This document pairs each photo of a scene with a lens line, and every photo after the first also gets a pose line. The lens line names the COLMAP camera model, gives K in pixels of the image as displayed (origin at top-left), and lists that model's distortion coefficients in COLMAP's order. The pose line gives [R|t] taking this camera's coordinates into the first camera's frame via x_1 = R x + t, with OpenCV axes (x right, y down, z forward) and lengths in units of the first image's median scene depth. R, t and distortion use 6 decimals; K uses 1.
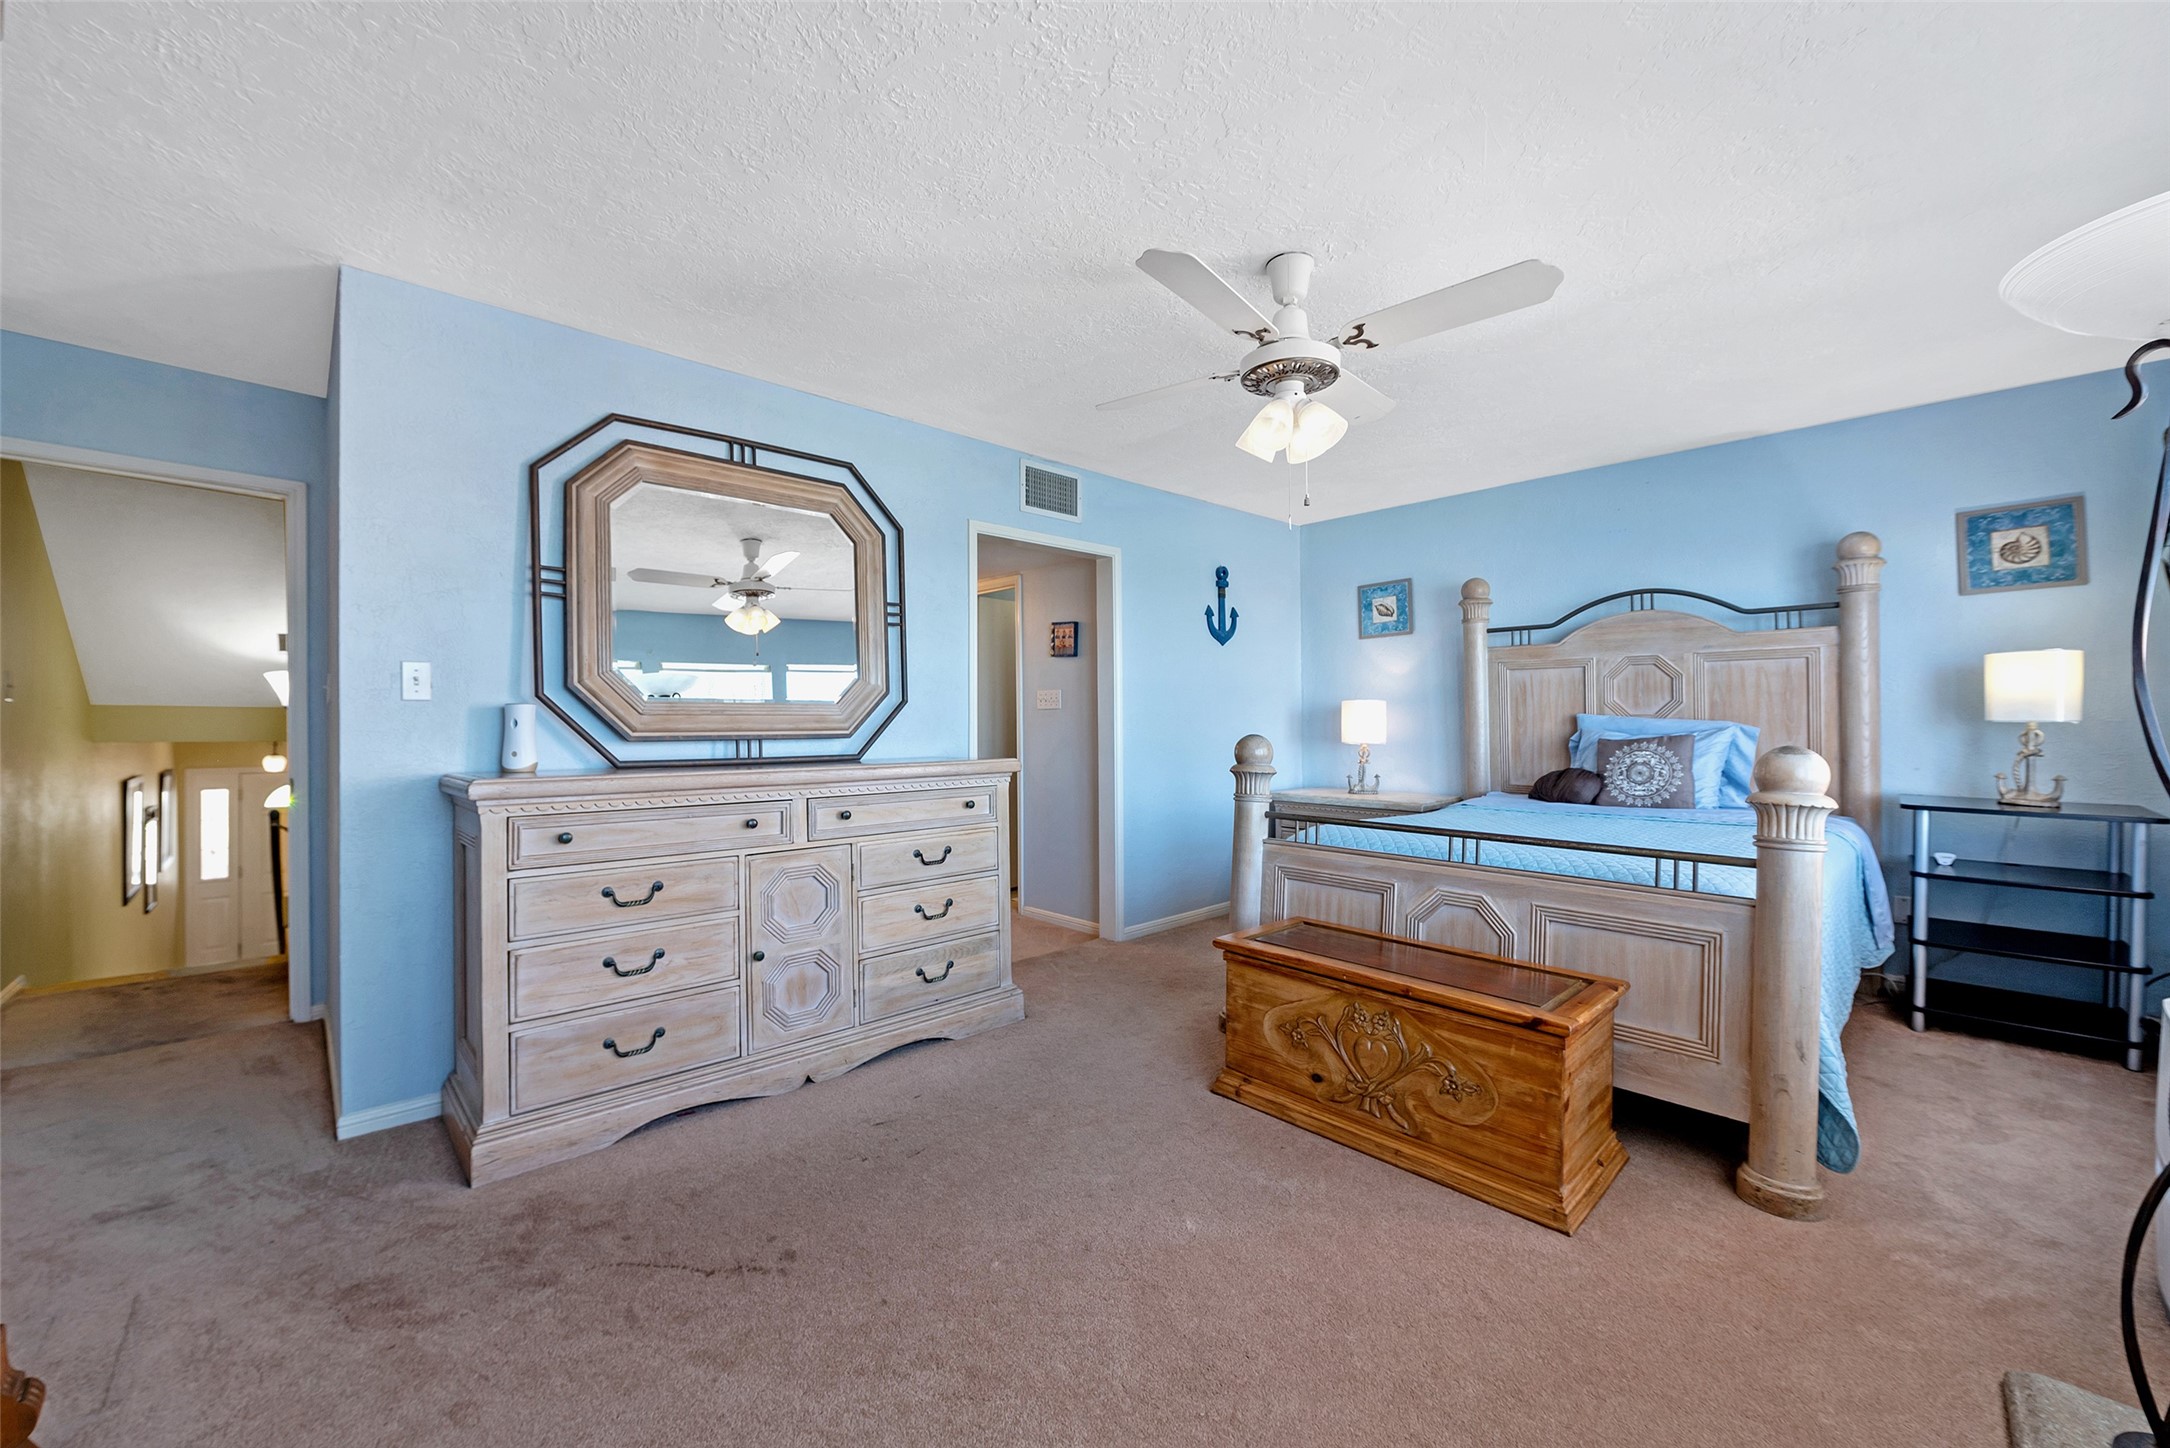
lens RADIAL K [[857.5, 0, 1063.2], [0, 857.5, 718.5], [0, 0, 1]] dist [-0.015956, -0.000627]
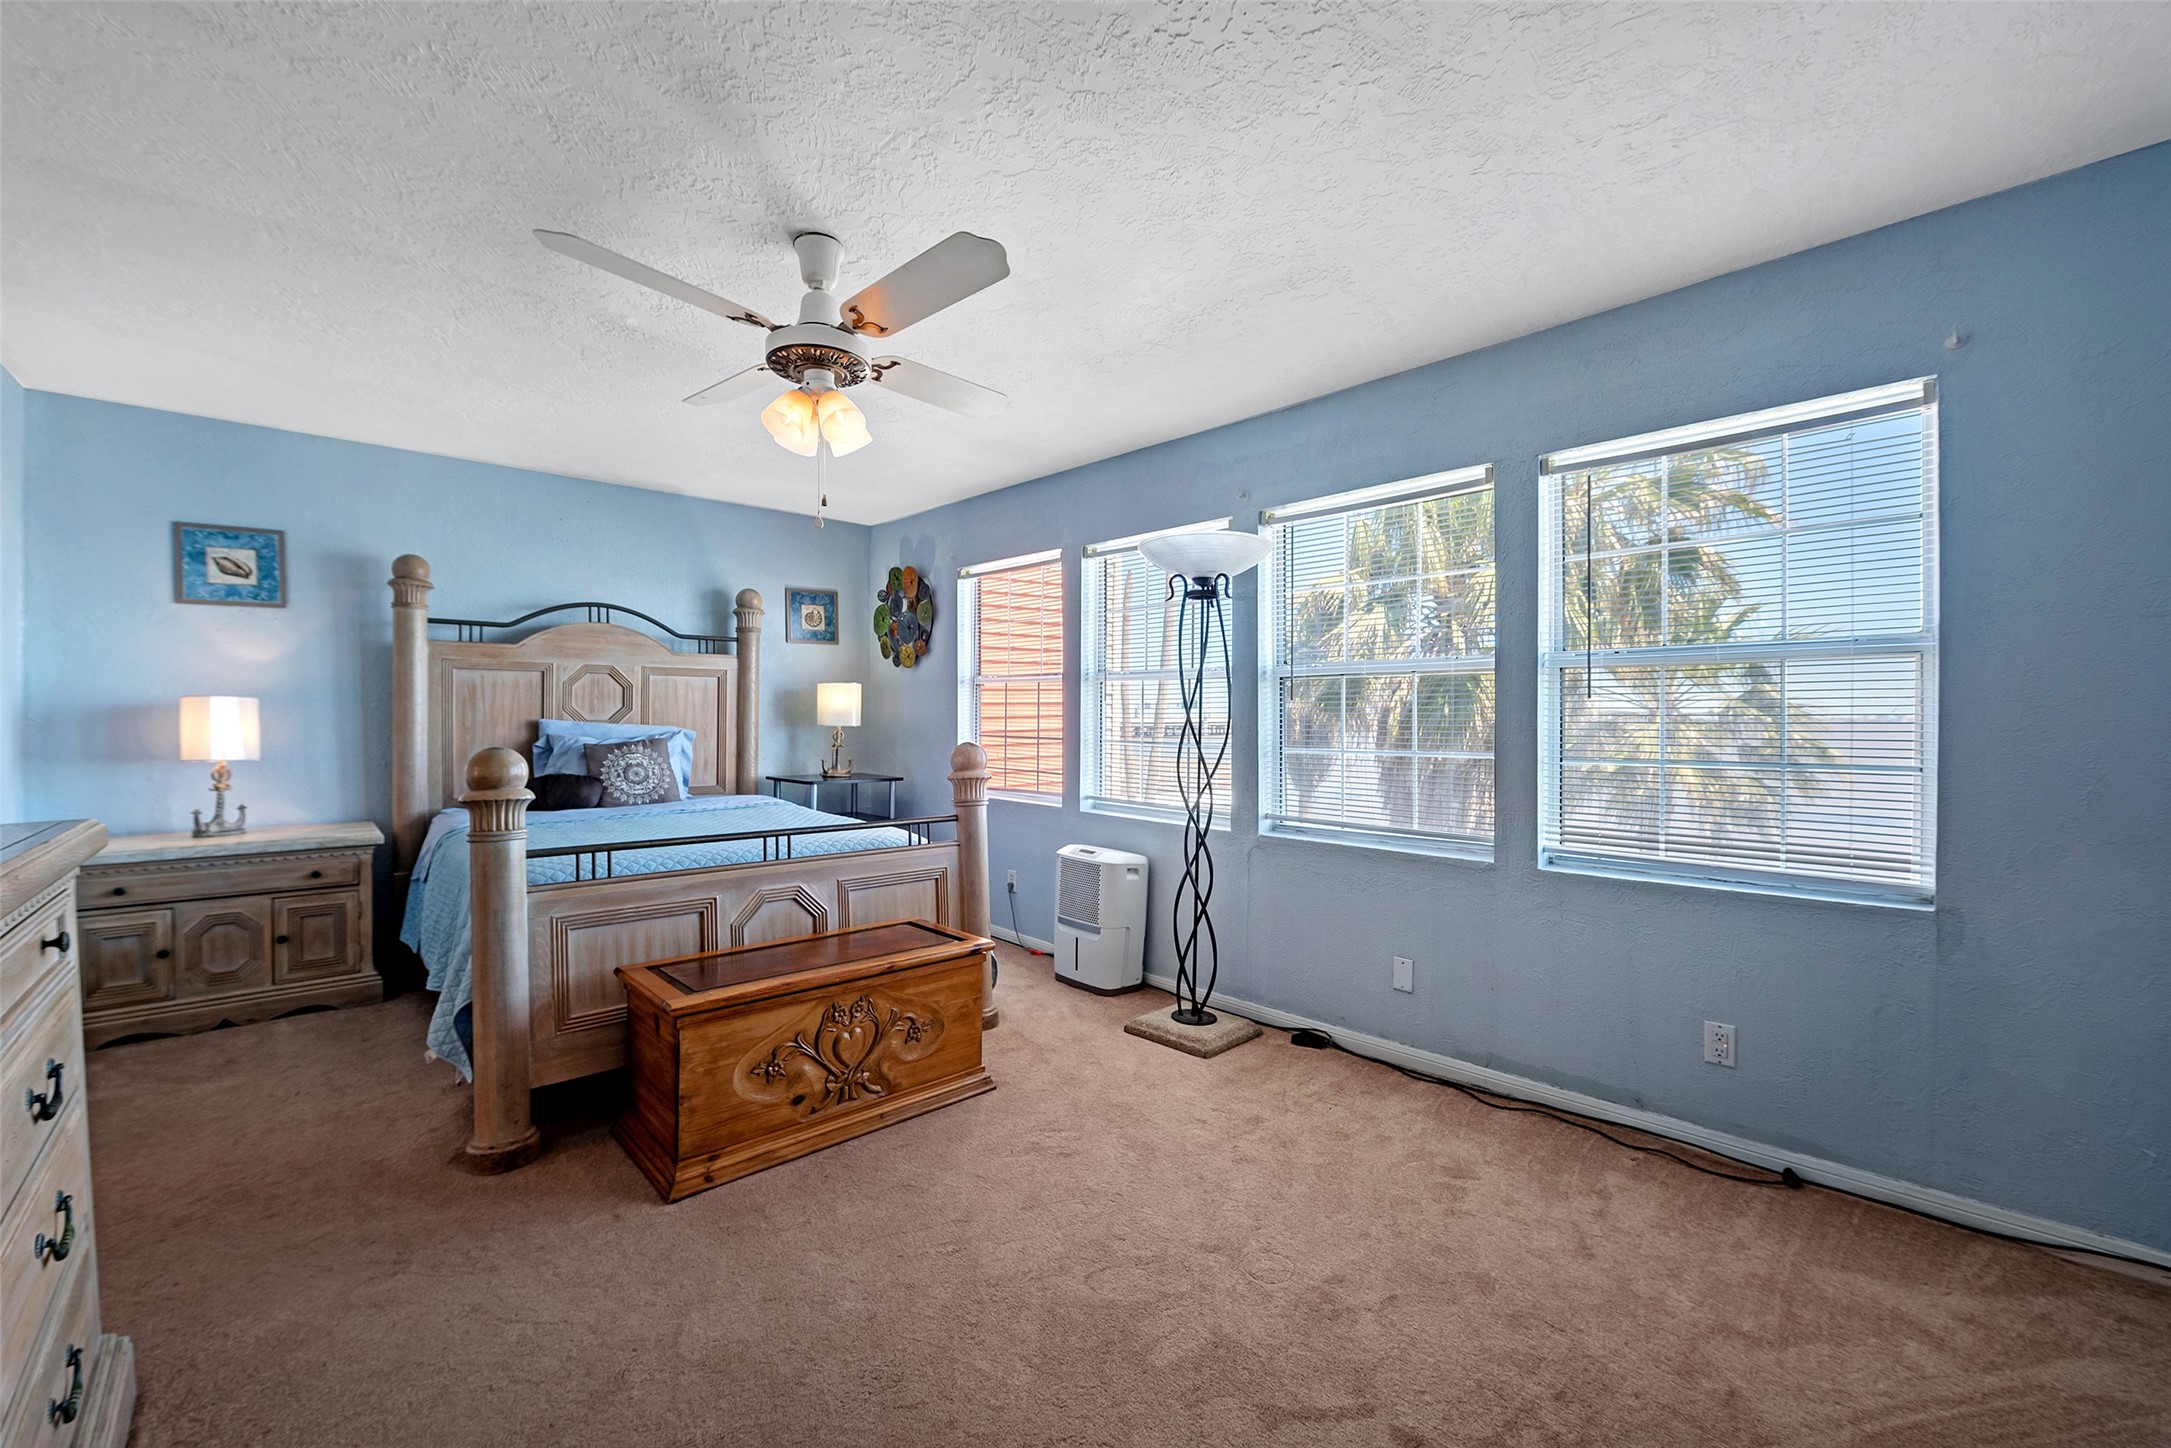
lens RADIAL K [[857.9, 0, 1063.7], [0, 857.9, 718.5], [0, 0, 1]] dist [-0.015956, -0.000627]
pose [[-0.006149, 0.003405, 0.999975, -0.409966], [-0.002115, 0.999992, -0.003418, -0.003982], [-0.999979, -0.002136, -0.006142, 0.433350]]
